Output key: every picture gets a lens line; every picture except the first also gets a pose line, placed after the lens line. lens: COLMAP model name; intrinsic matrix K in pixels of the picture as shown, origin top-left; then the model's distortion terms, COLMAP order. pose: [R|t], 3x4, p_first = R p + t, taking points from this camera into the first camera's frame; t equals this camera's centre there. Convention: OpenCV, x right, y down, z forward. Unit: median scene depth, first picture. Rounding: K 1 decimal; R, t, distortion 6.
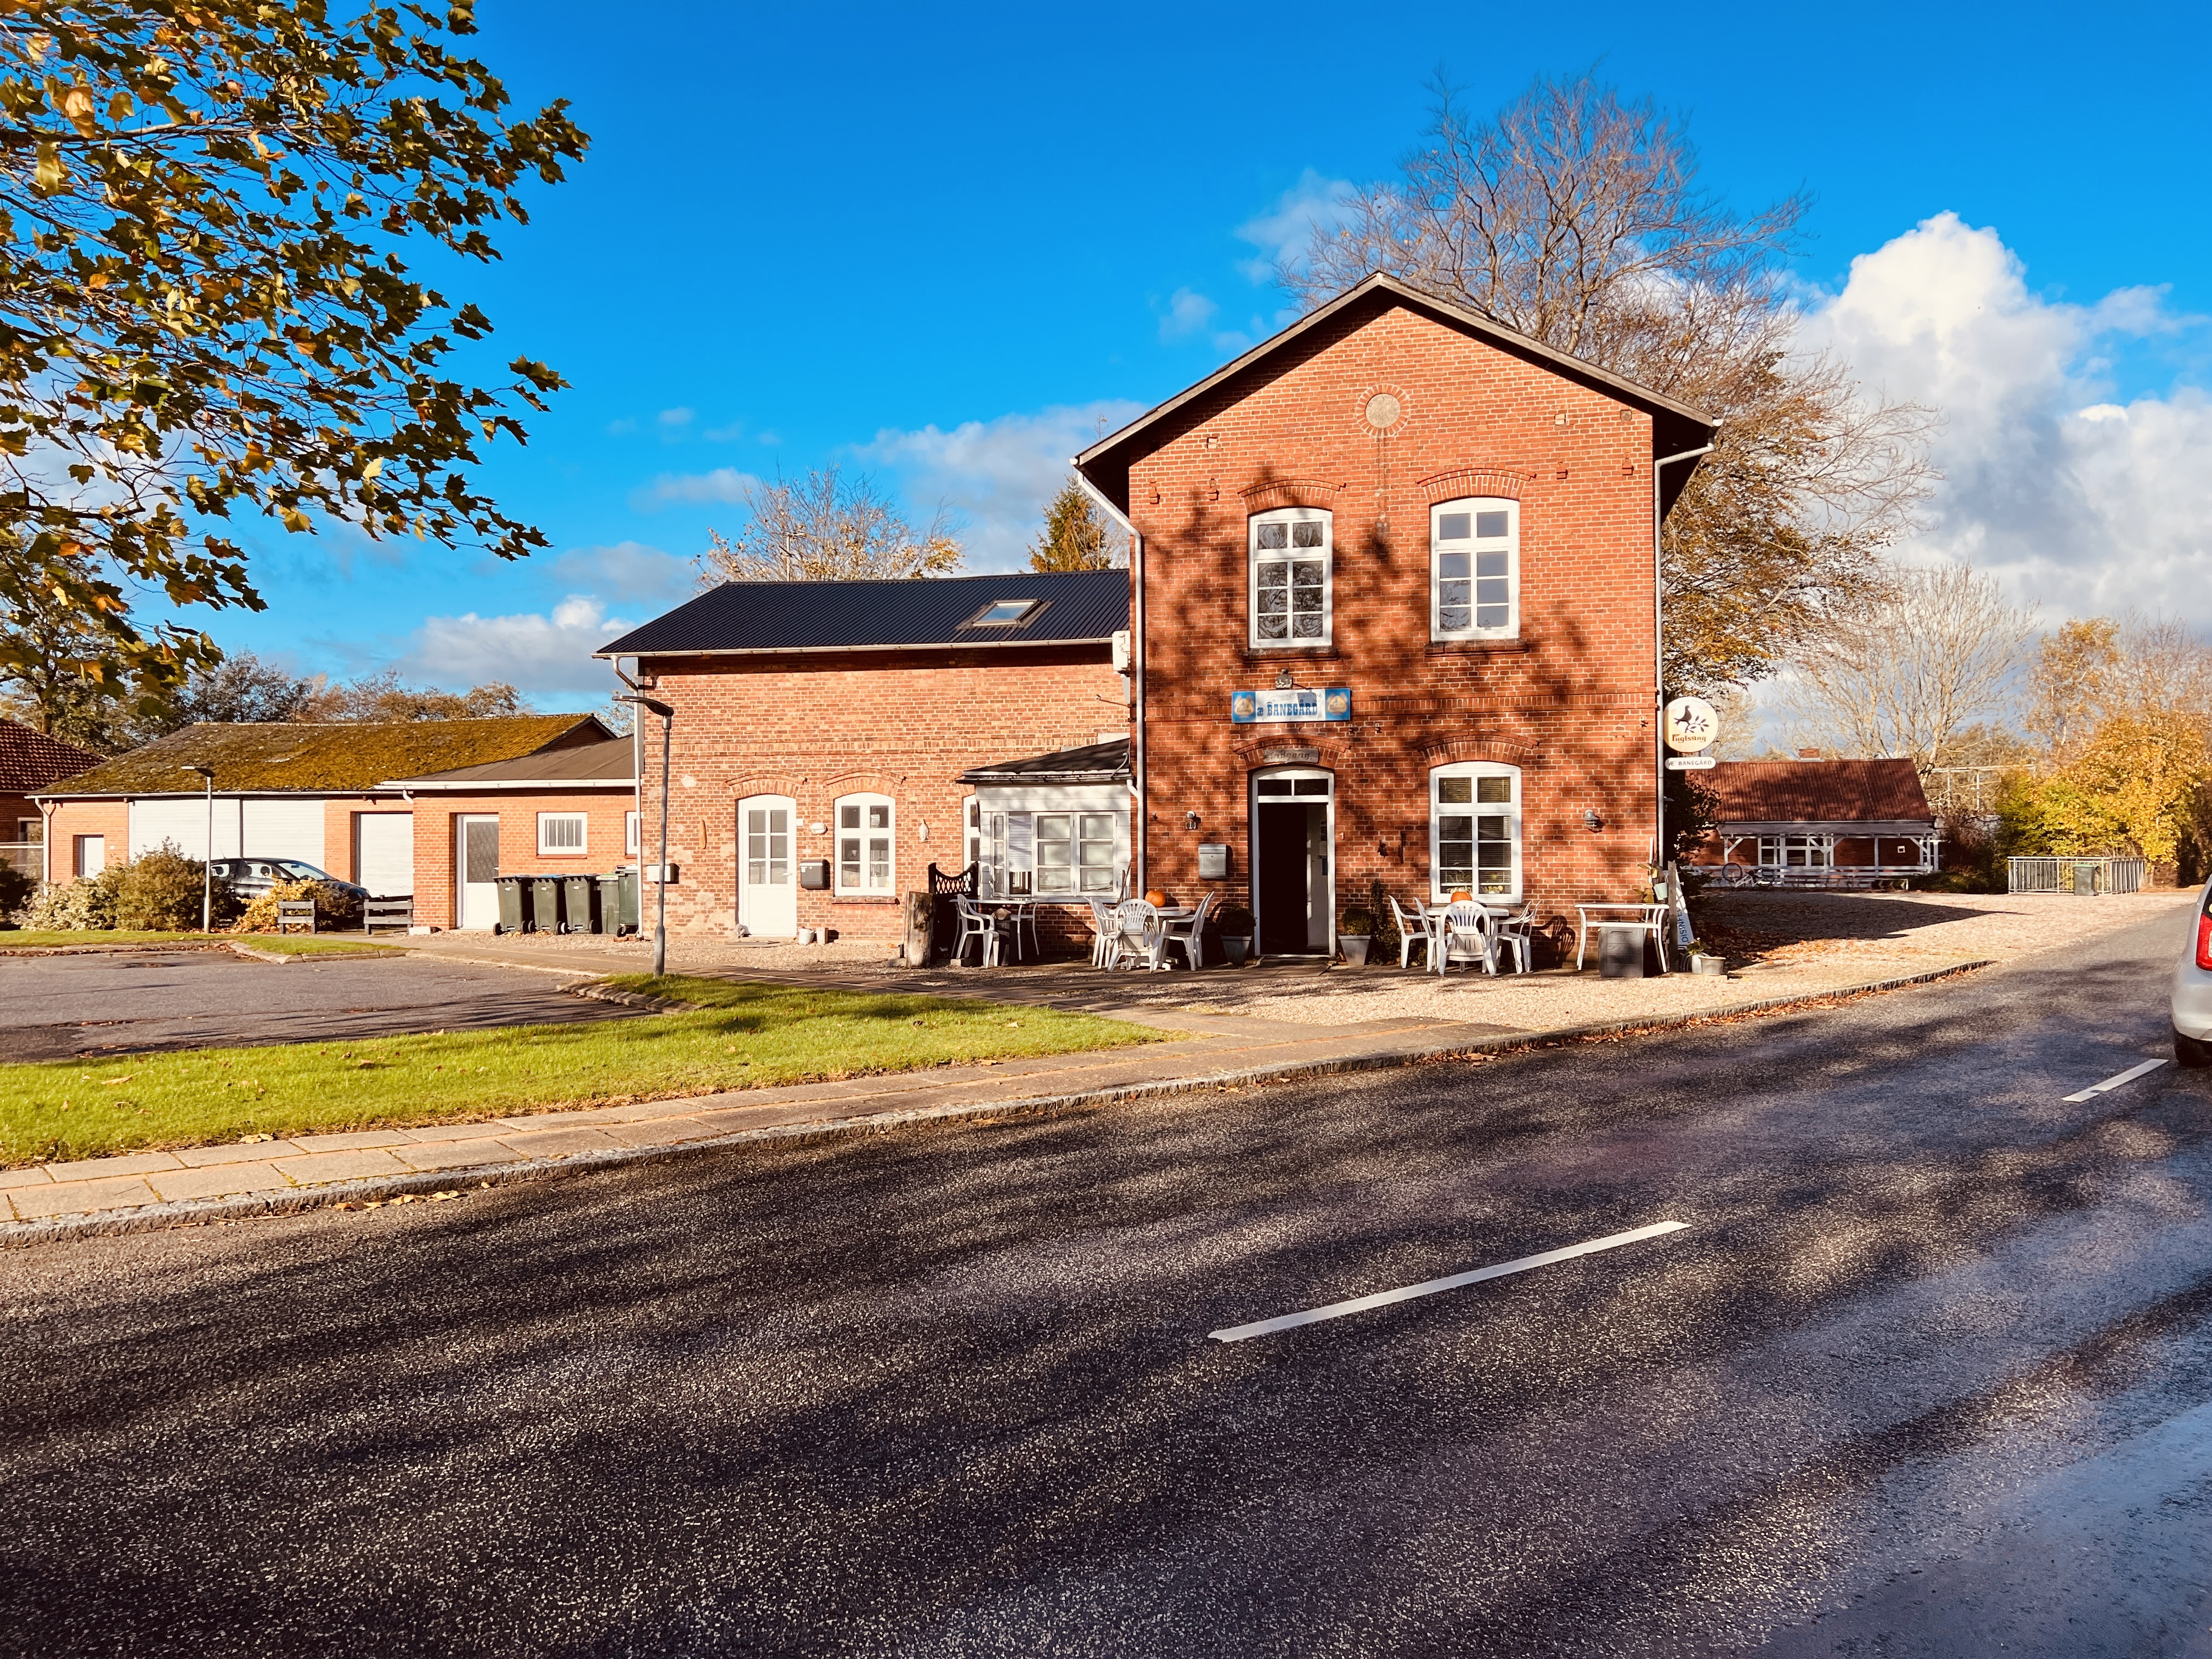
lens RADIAL K [[1658.4, 0, 1101.8], [0, 1658.4, 842.5], [0, 0, 1]] dist [0.121615, -0.211659]
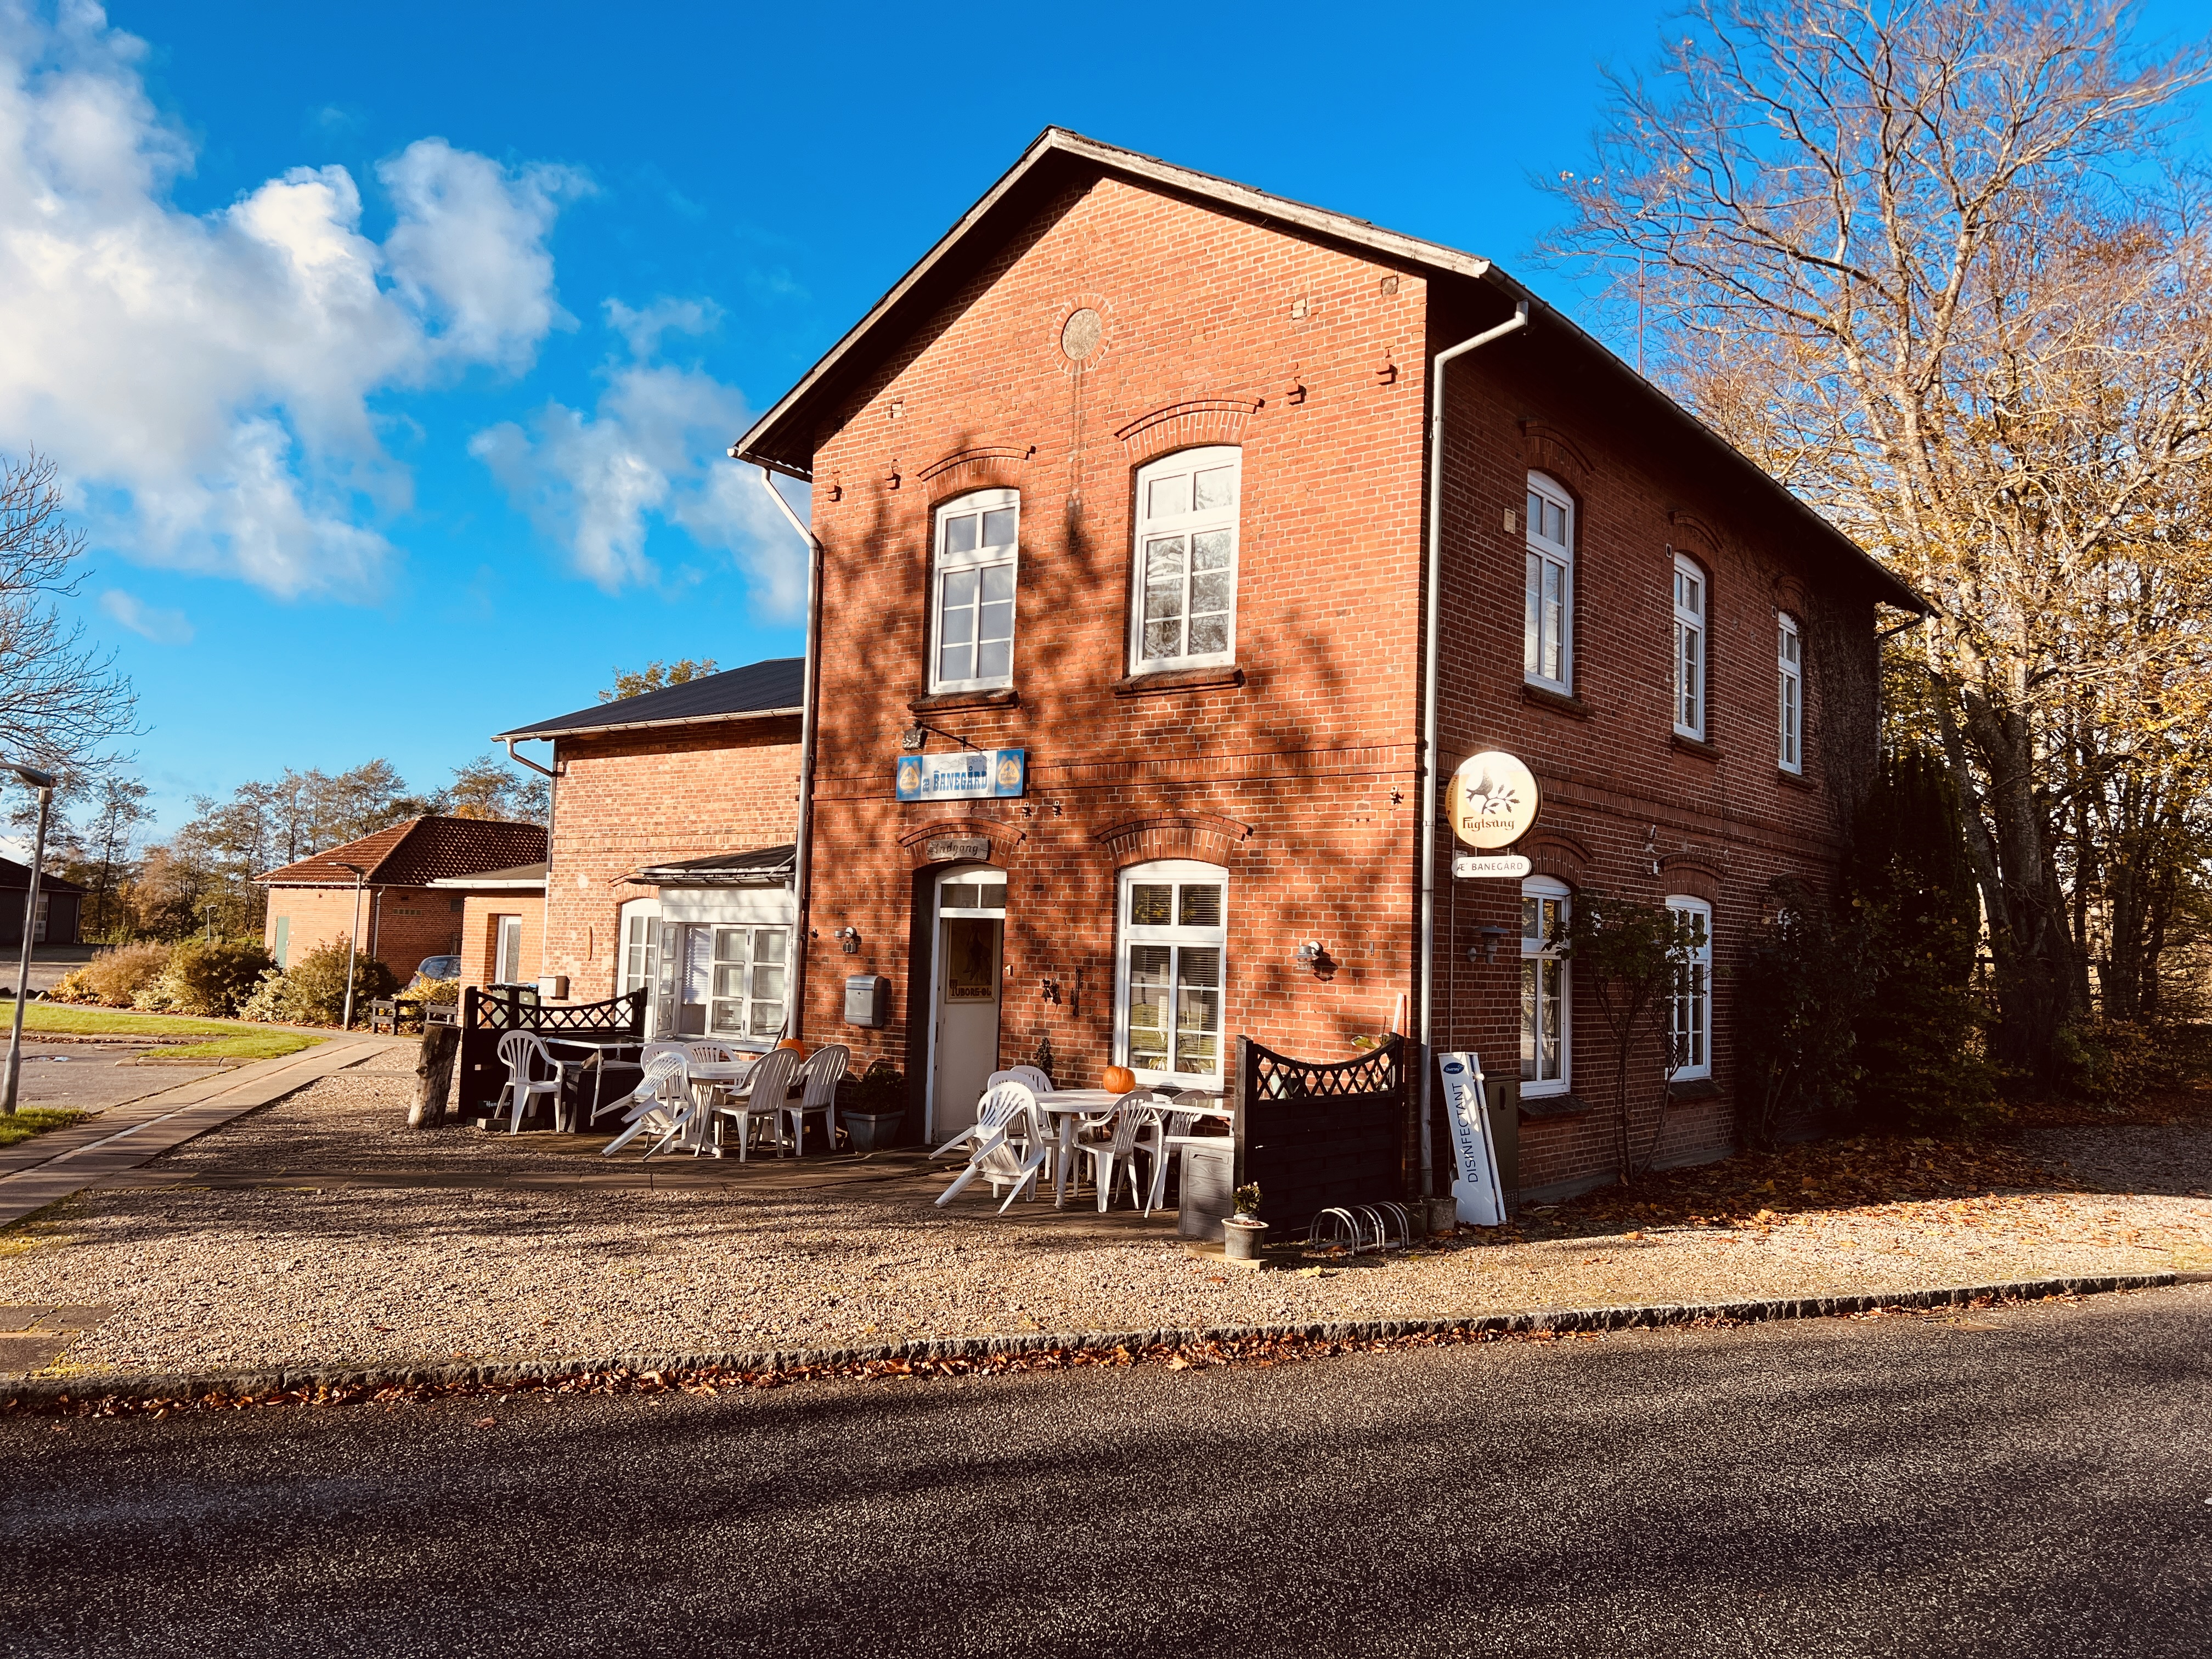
lens RADIAL K [[1672.4, 0, 1114.6], [0, 1672.4, 829.3], [0, 0, 1]] dist [0.129406, -0.264756]
pose [[0.901272, 0.001639, -0.433250, 0.439956], [-0.036006, 0.996817, -0.071131, -0.013205], [0.431754, 0.079708, 0.898462, 0.389567]]
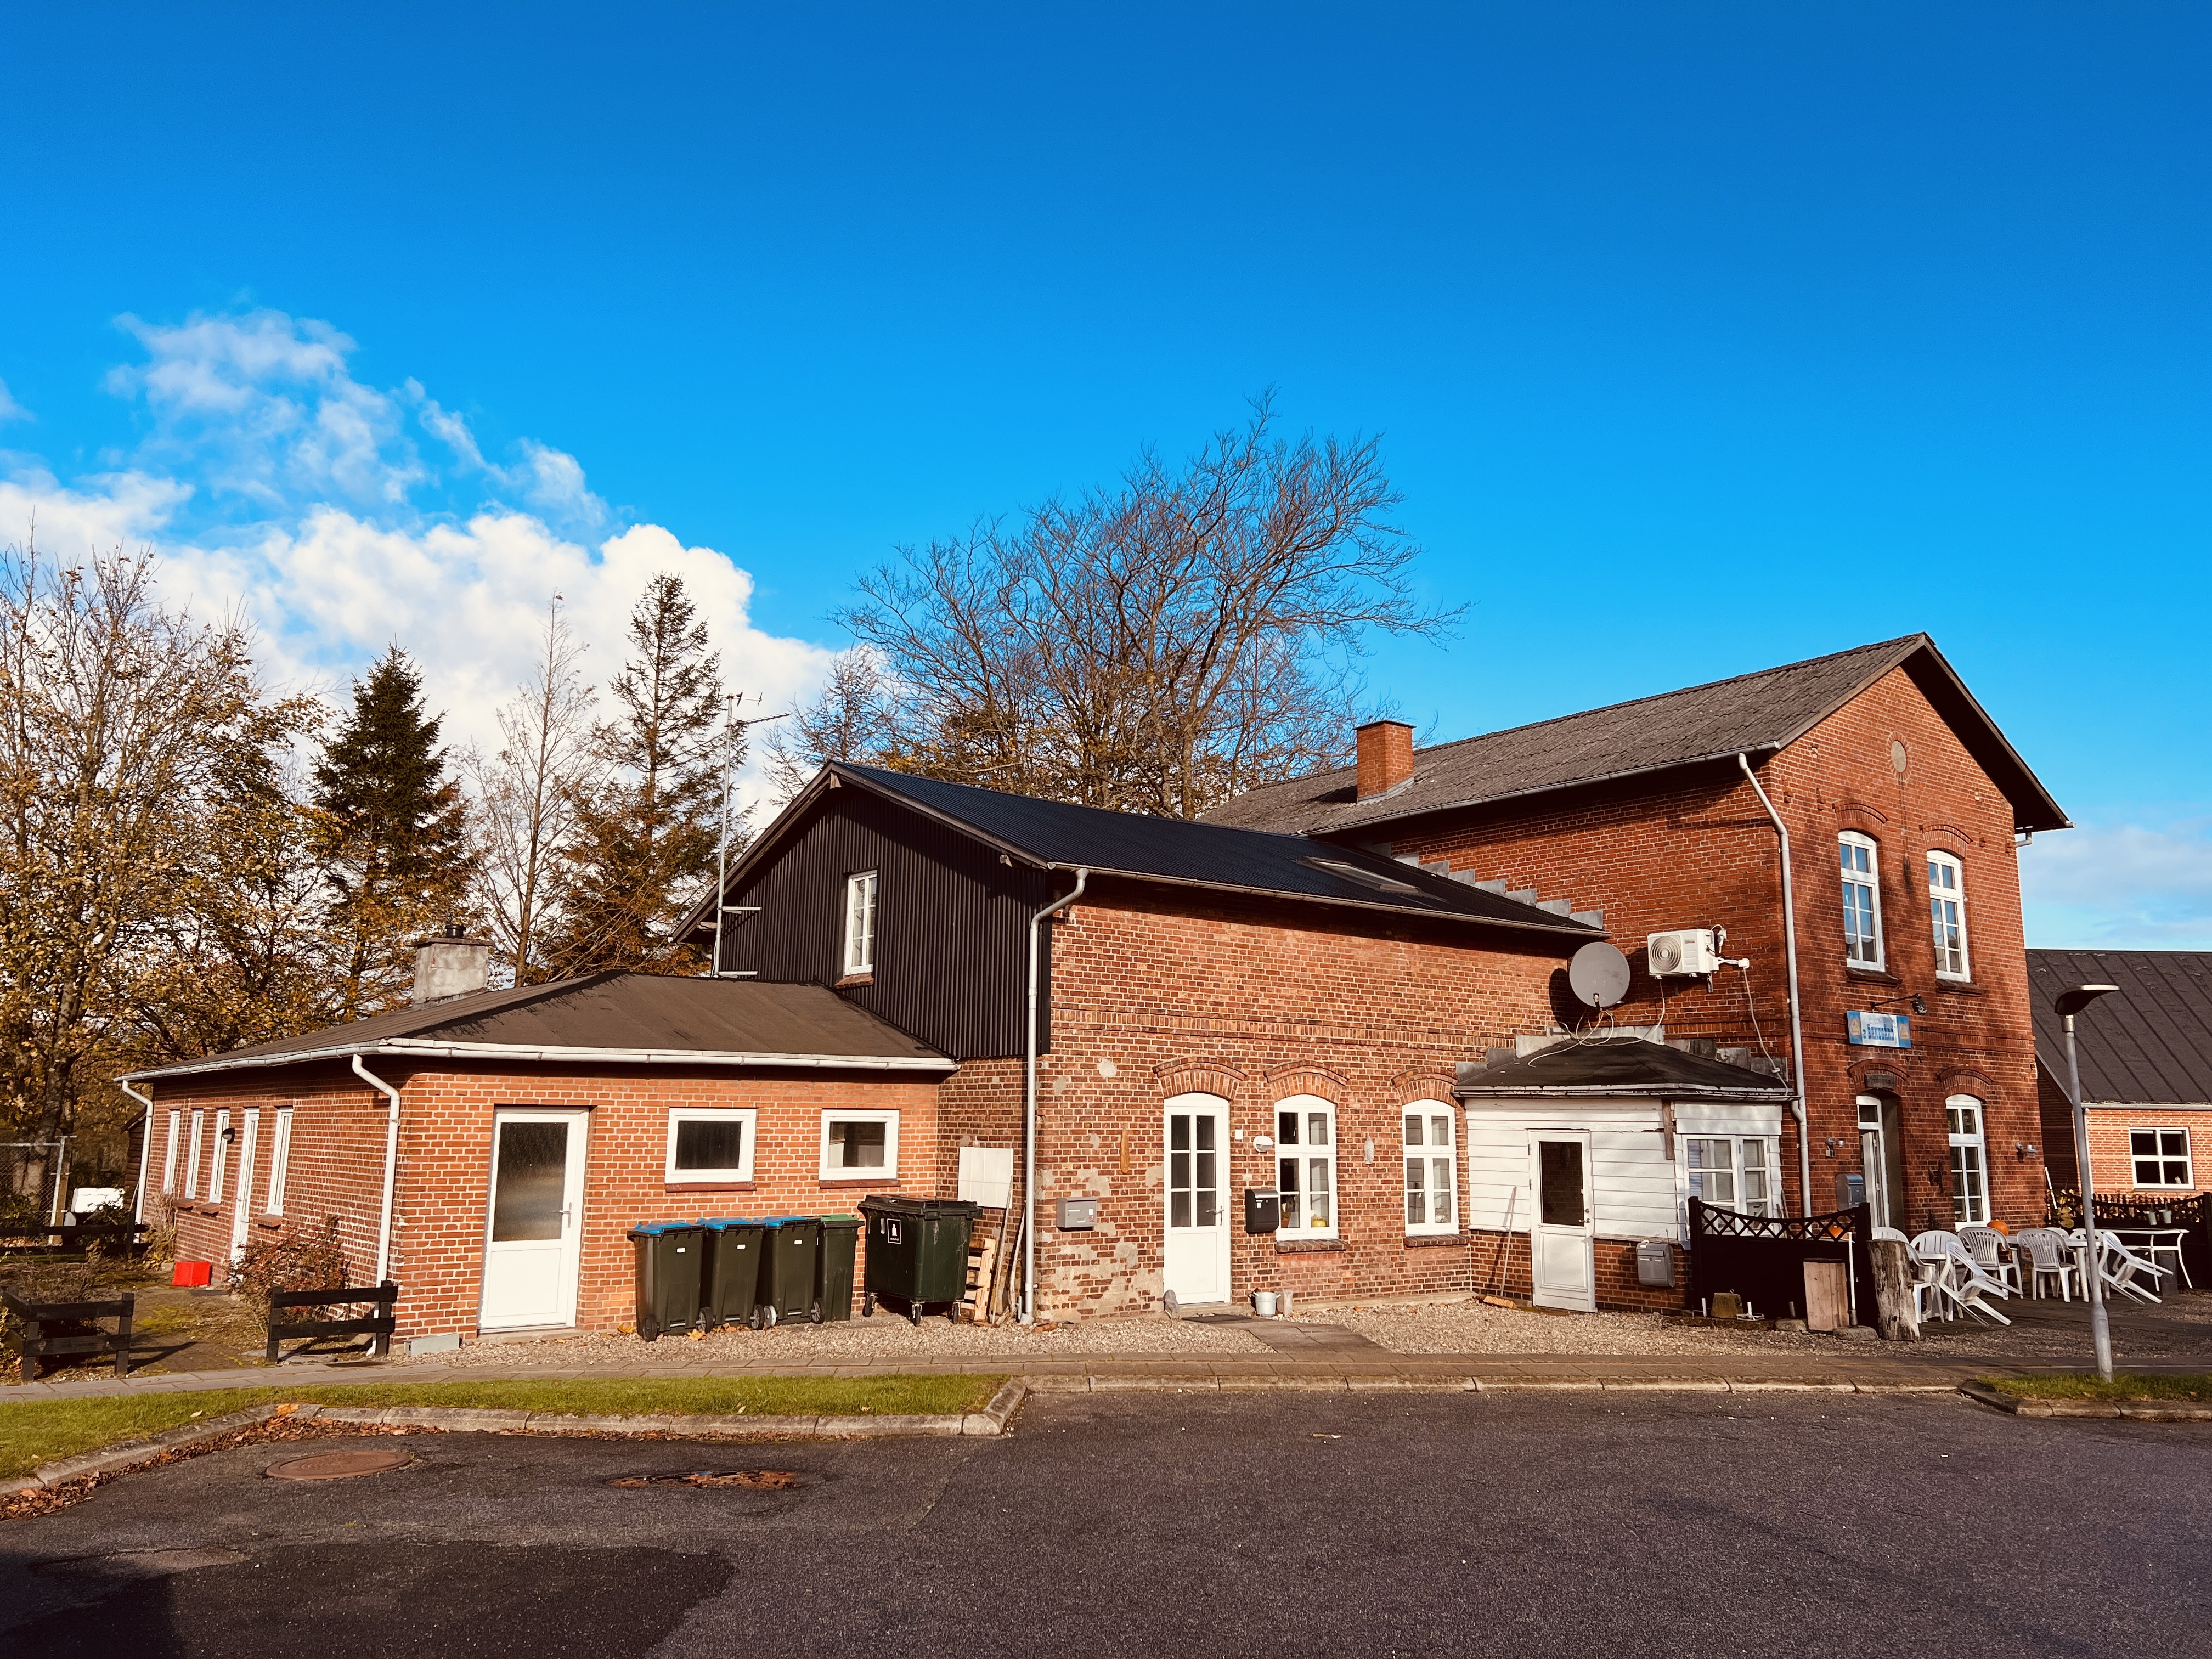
lens RADIAL K [[1658.4, 0, 1101.8], [0, 1658.4, 842.5], [0, 0, 1]] dist [0.121615, -0.211659]
pose [[0.632103, 0.142313, 0.761704, -0.887896], [-0.012739, 0.984766, -0.173418, -0.012467], [-0.774780, 0.099915, 0.624286, 0.681404]]
